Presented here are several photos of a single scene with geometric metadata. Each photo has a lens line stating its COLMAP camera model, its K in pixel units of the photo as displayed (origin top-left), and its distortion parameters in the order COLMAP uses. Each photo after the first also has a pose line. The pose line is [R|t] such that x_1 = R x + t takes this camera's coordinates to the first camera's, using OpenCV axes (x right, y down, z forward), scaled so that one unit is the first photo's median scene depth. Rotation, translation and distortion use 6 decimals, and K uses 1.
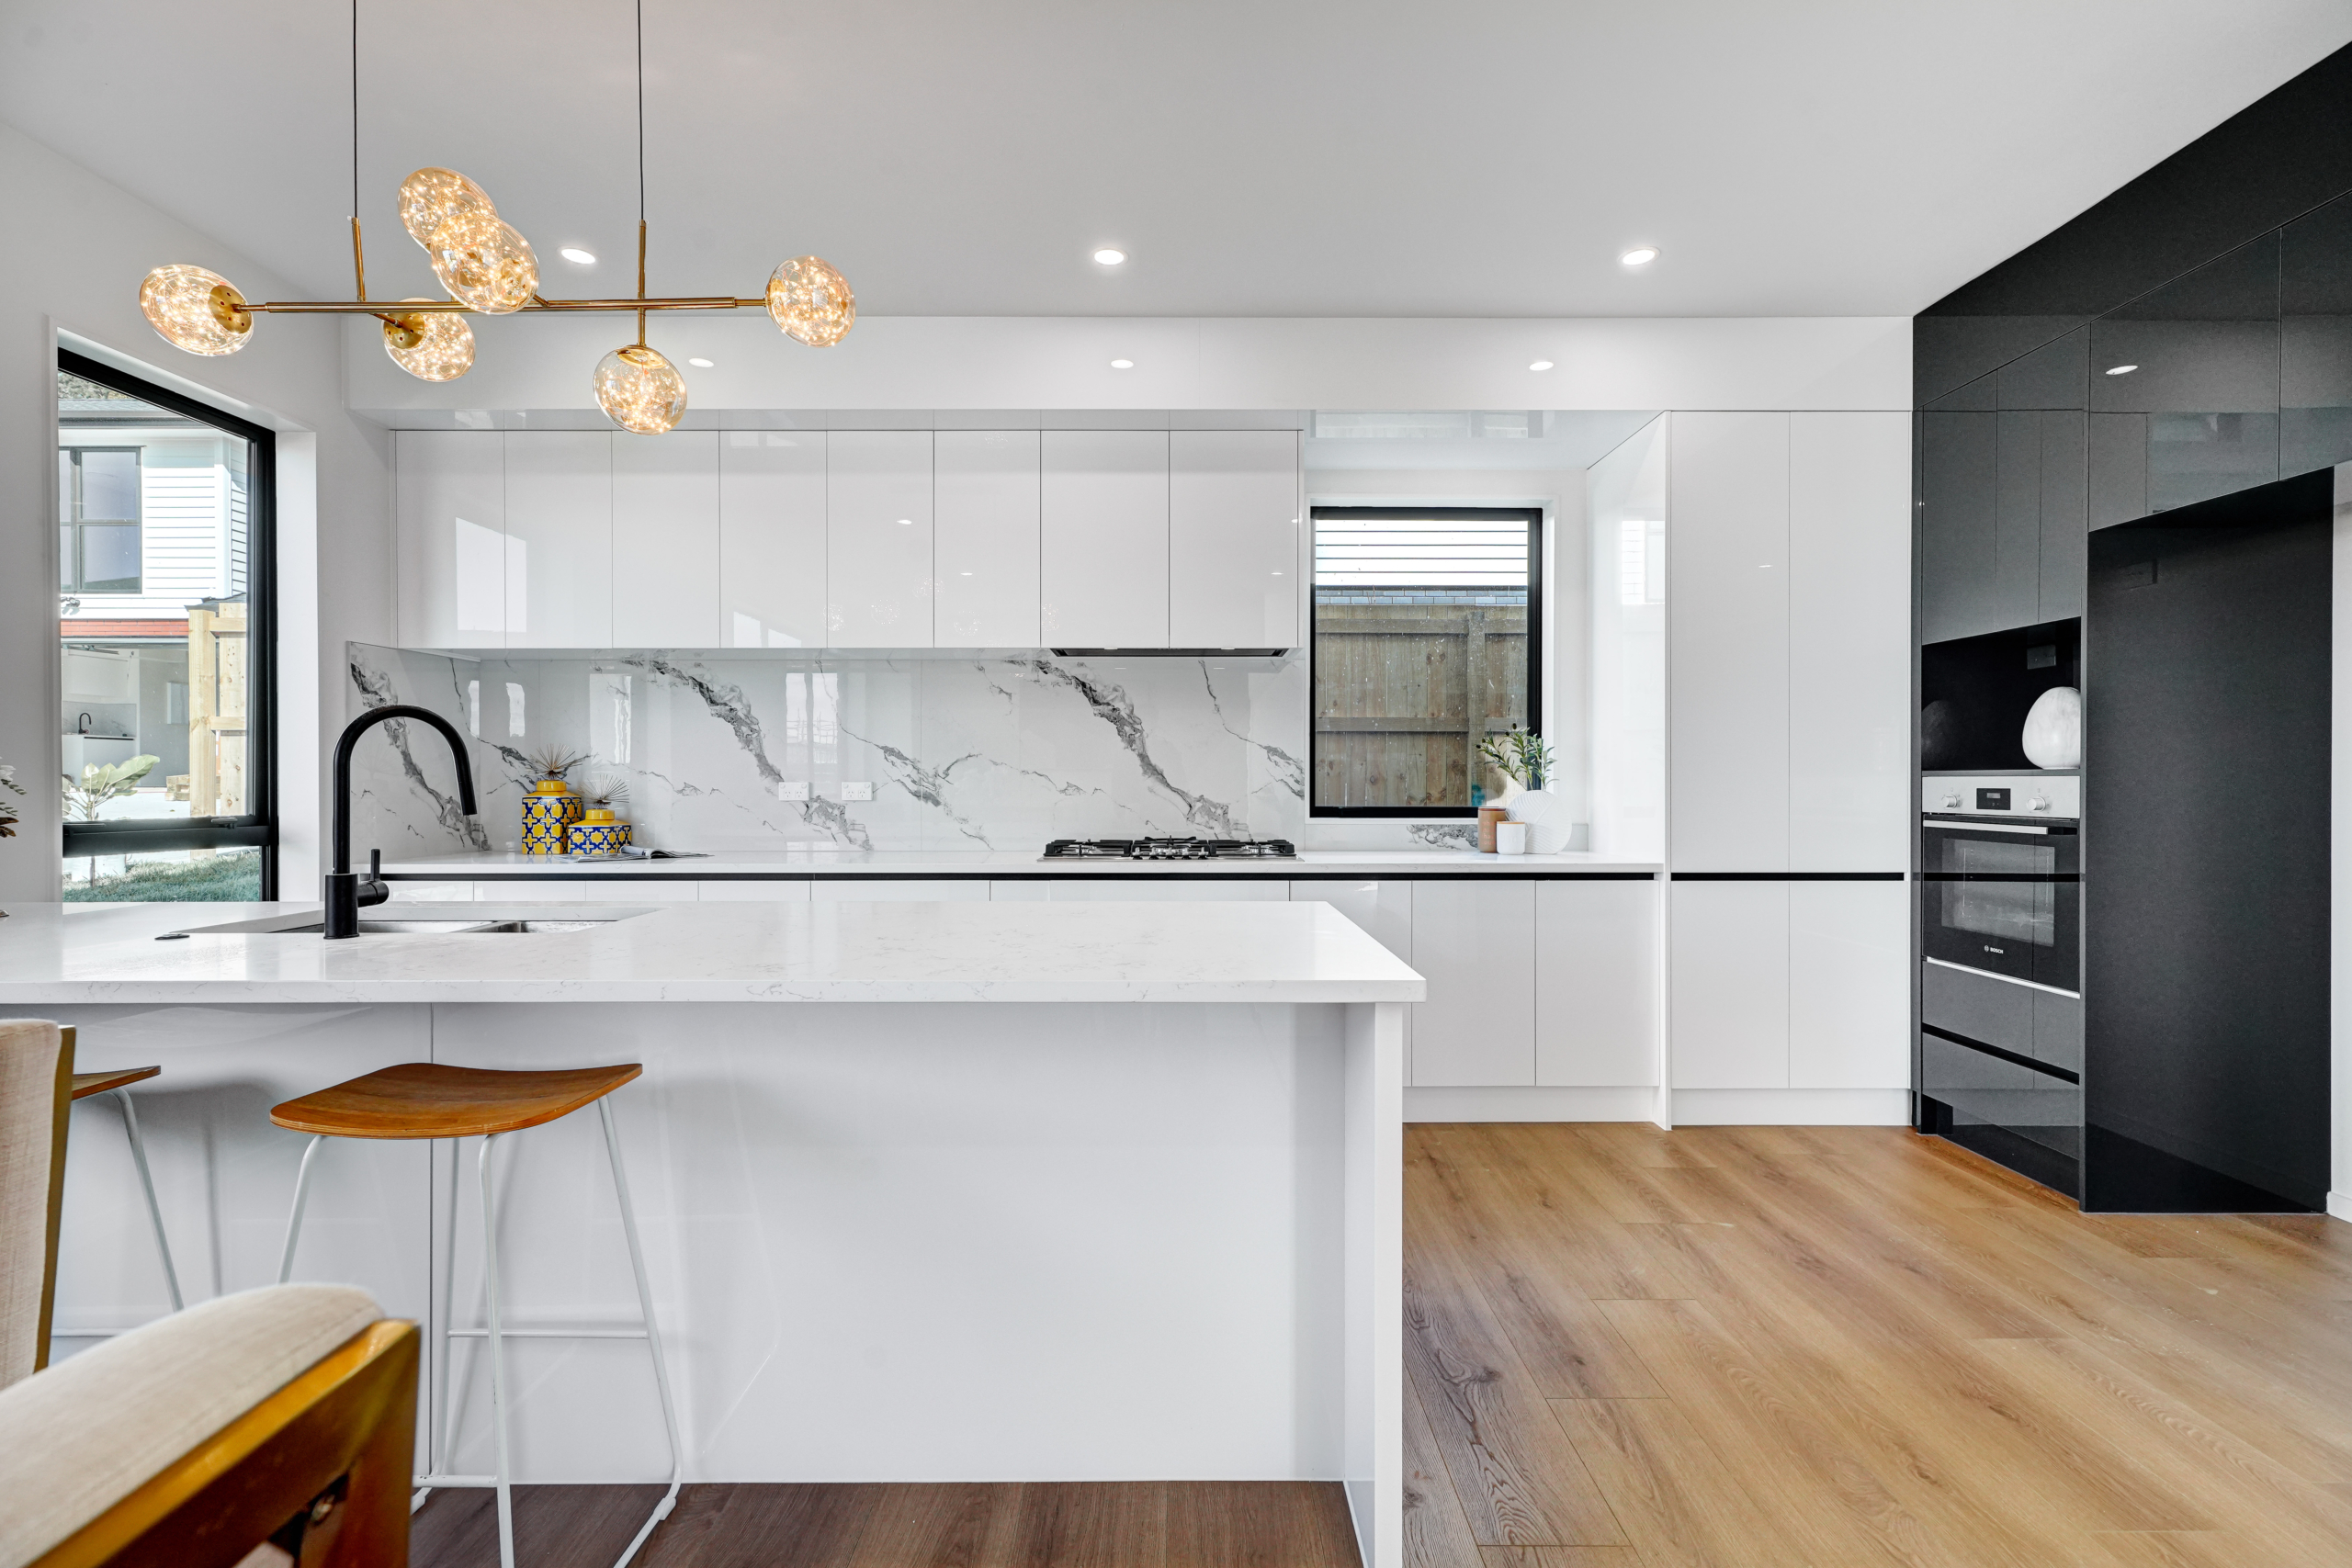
lens RADIAL K [[1048.0, 0, 1171.2], [0, 1048.0, 781.9], [0, 0, 1]] dist [-0.004266, 0.004665]
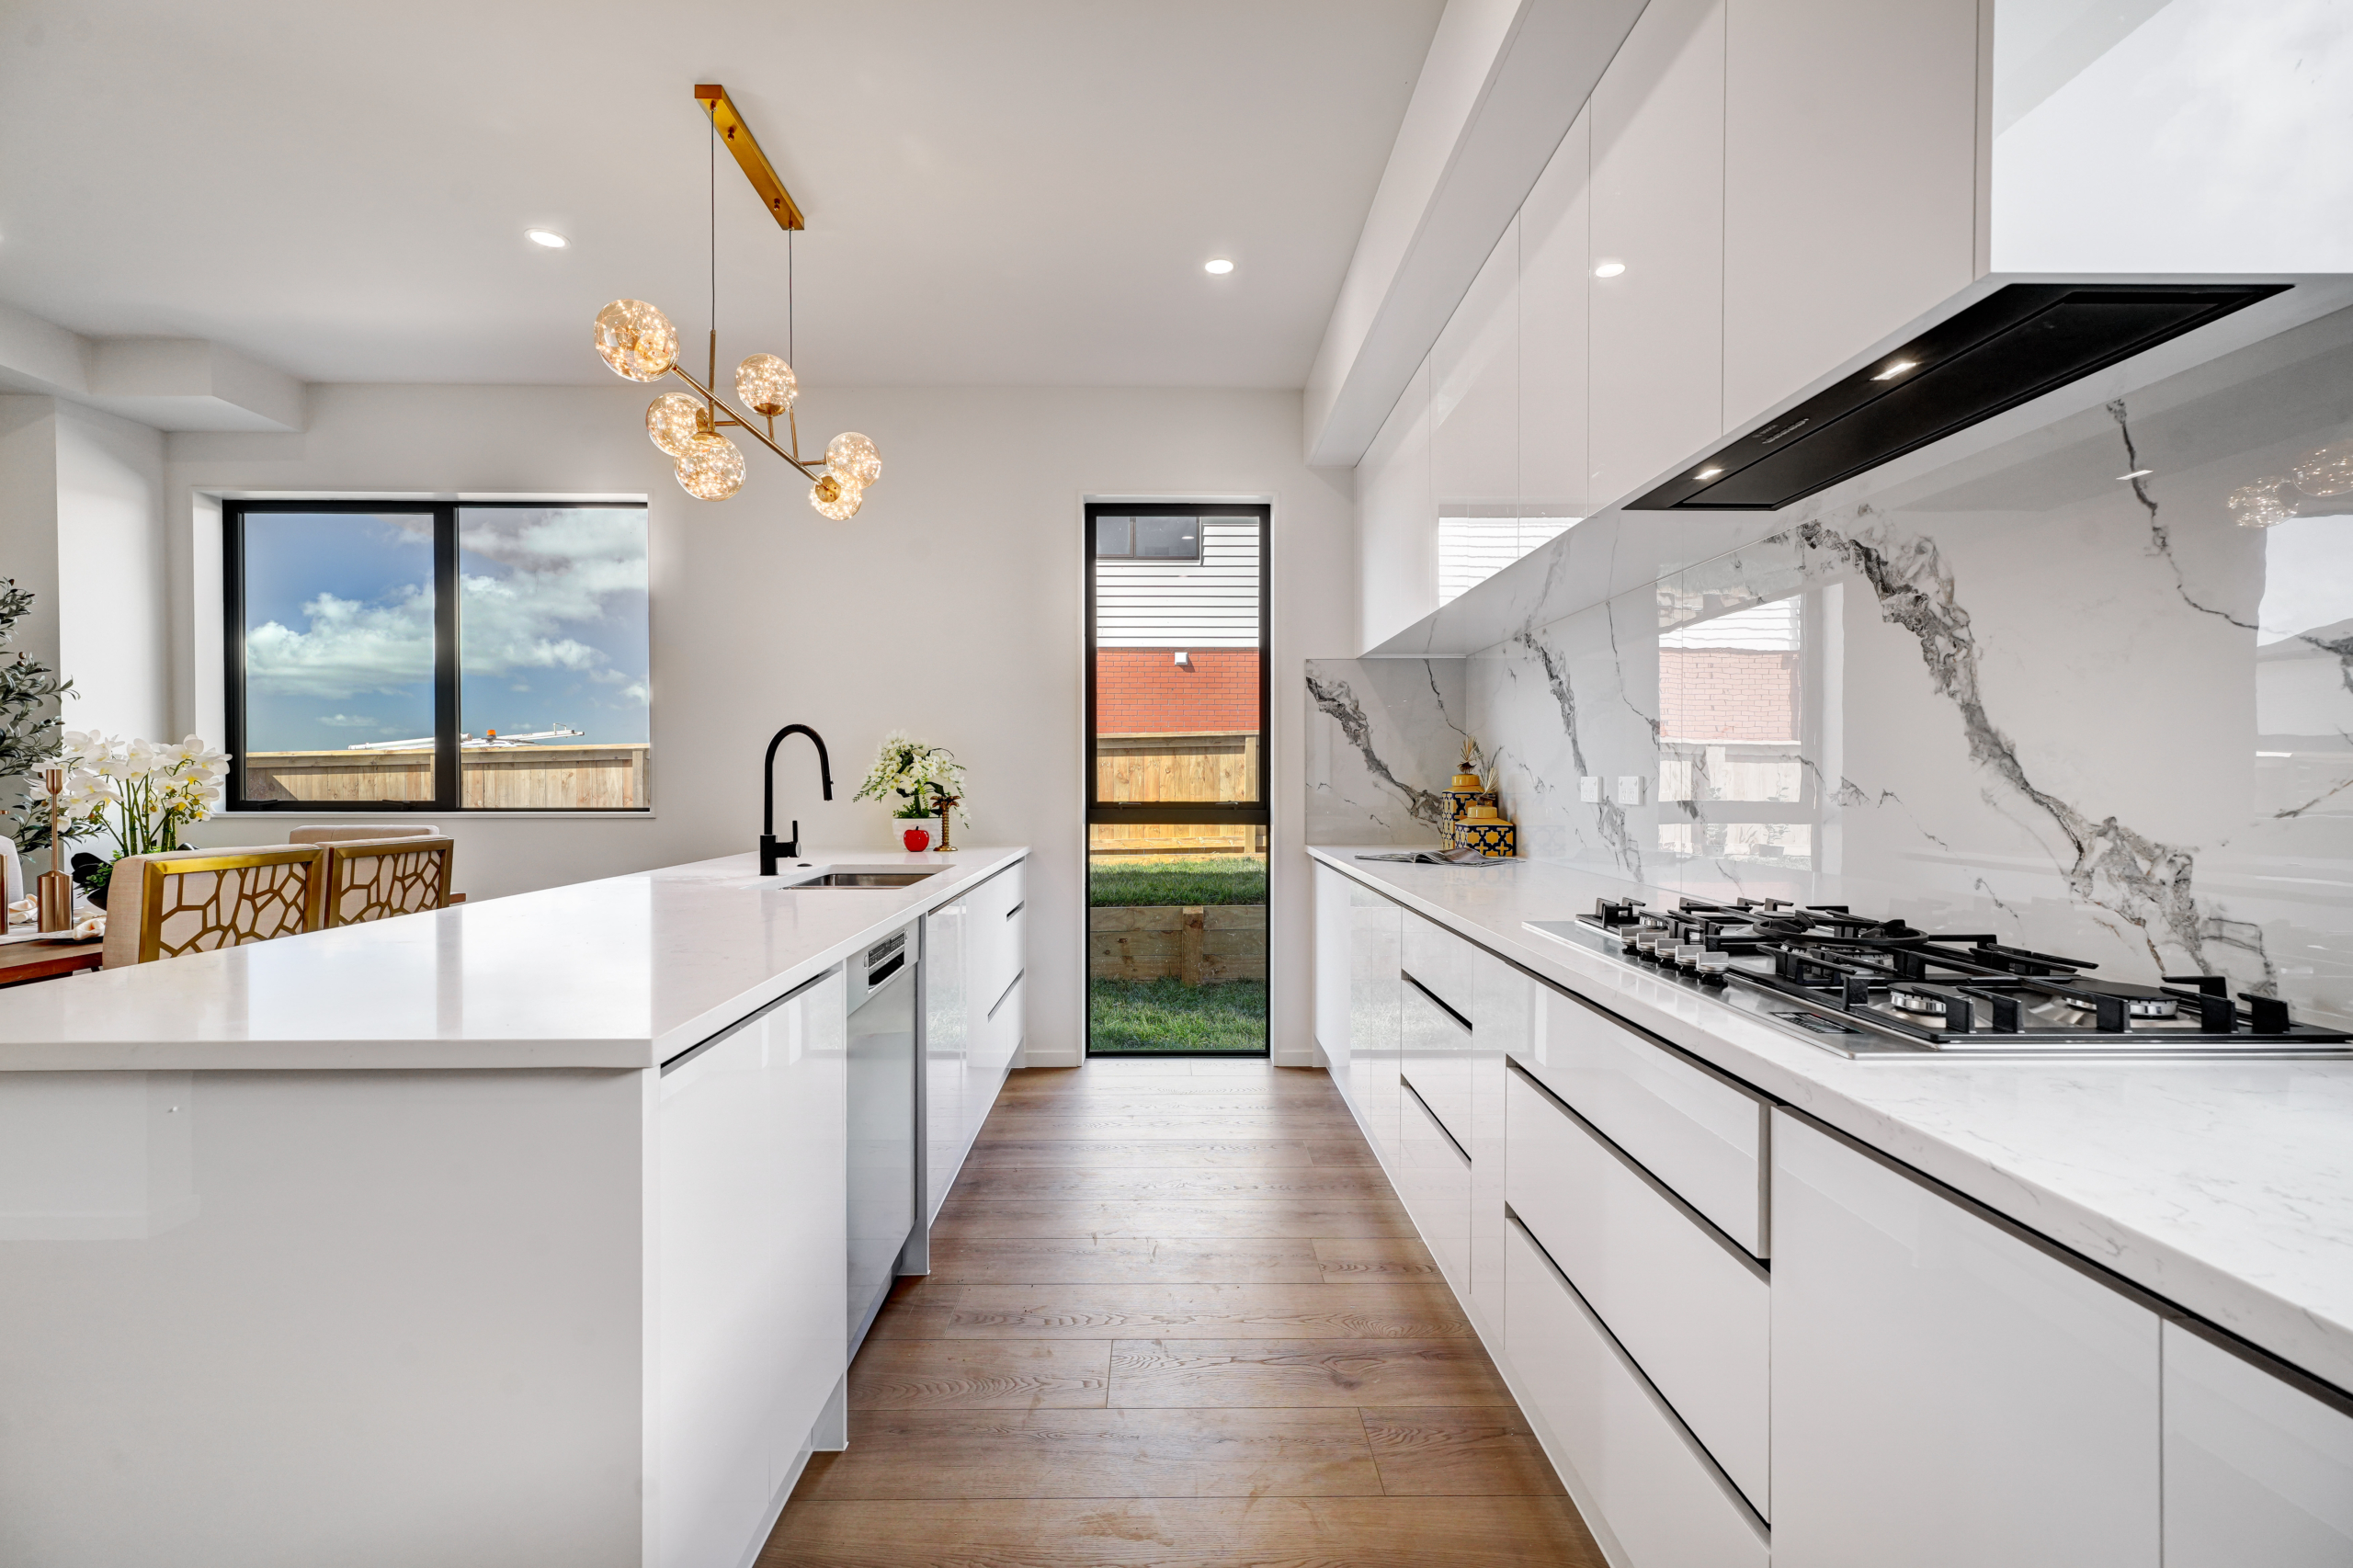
lens RADIAL K [[1048.9, 0, 1177.2], [0, 1048.9, 774.6], [0, 0, 1]] dist [0.002958, 0.000362]
pose [[0.013791, -0.001133, -0.999904, 0.366850], [0.002384, 0.999997, -0.001100, -0.000779], [0.999902, -0.002368, 0.013794, 0.734934]]
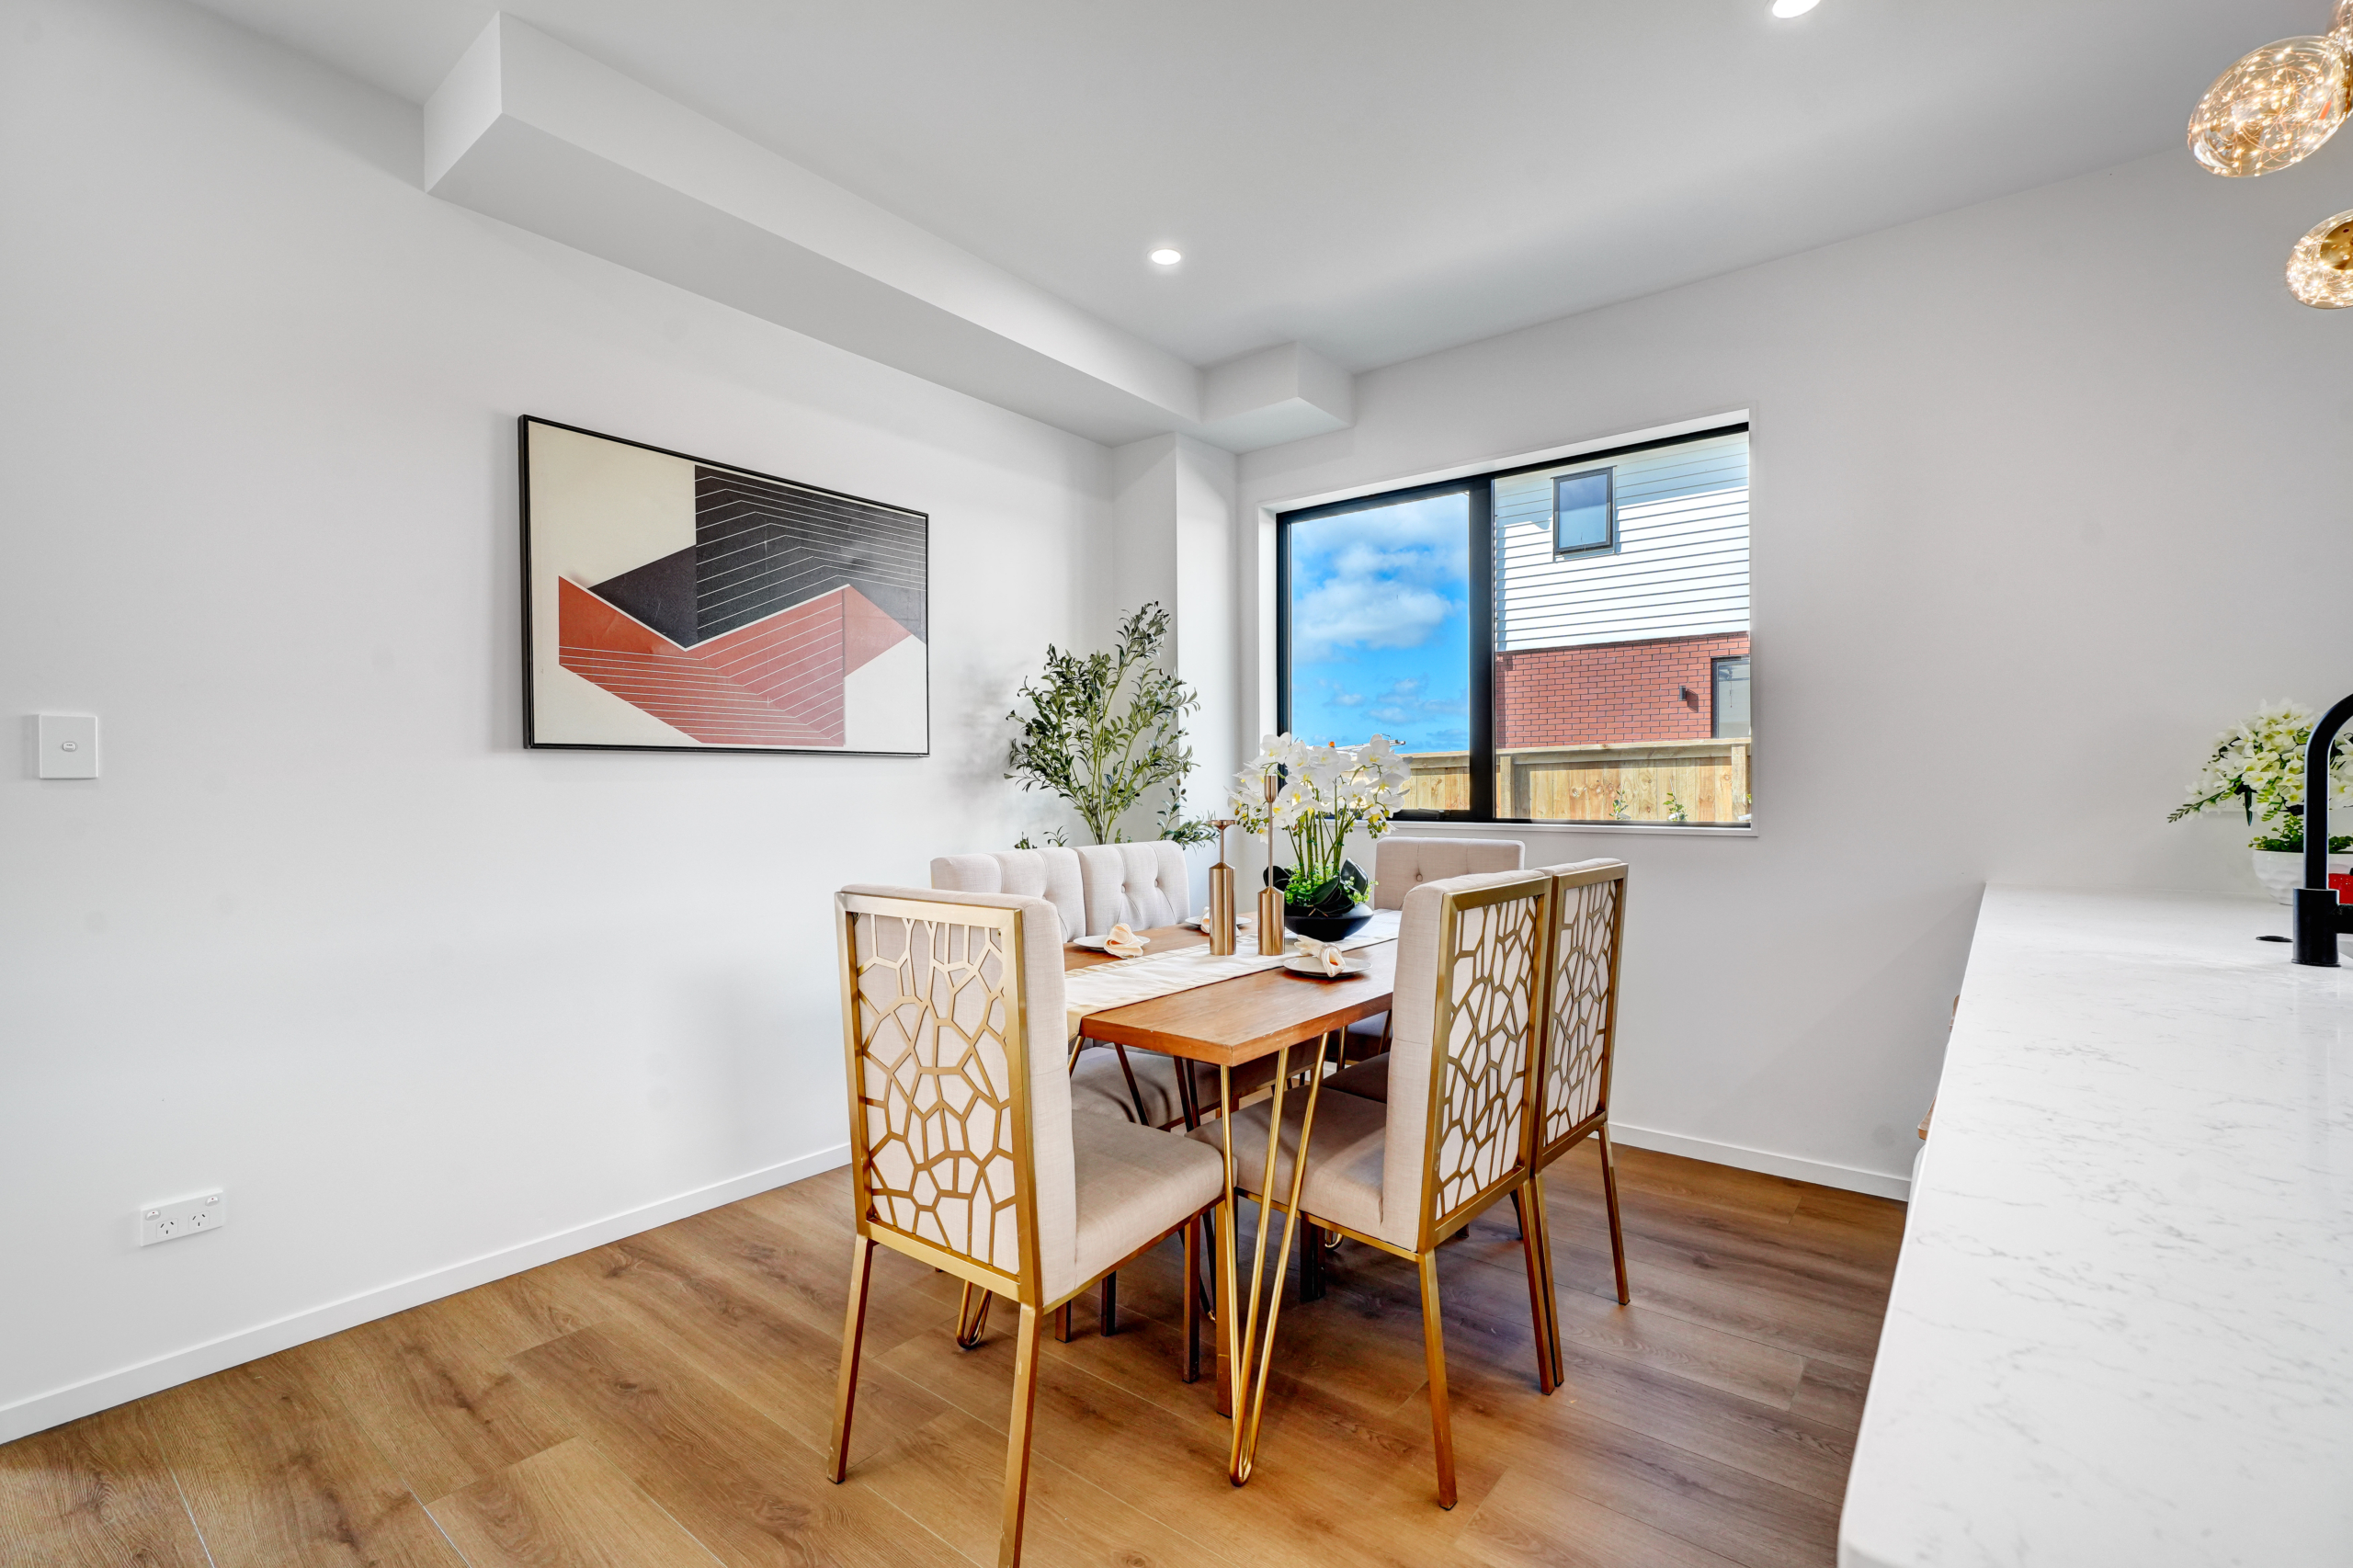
lens RADIAL K [[1045.9, 0, 1179.0], [0, 1045.9, 772.7], [0, 0, 1]] dist [0.001099, 0.000392]
pose [[-0.621892, -0.004978, -0.783087, 0.201344], [0.006316, 0.999915, -0.011372, -0.001841], [0.783077, -0.012018, -0.621808, 0.377325]]
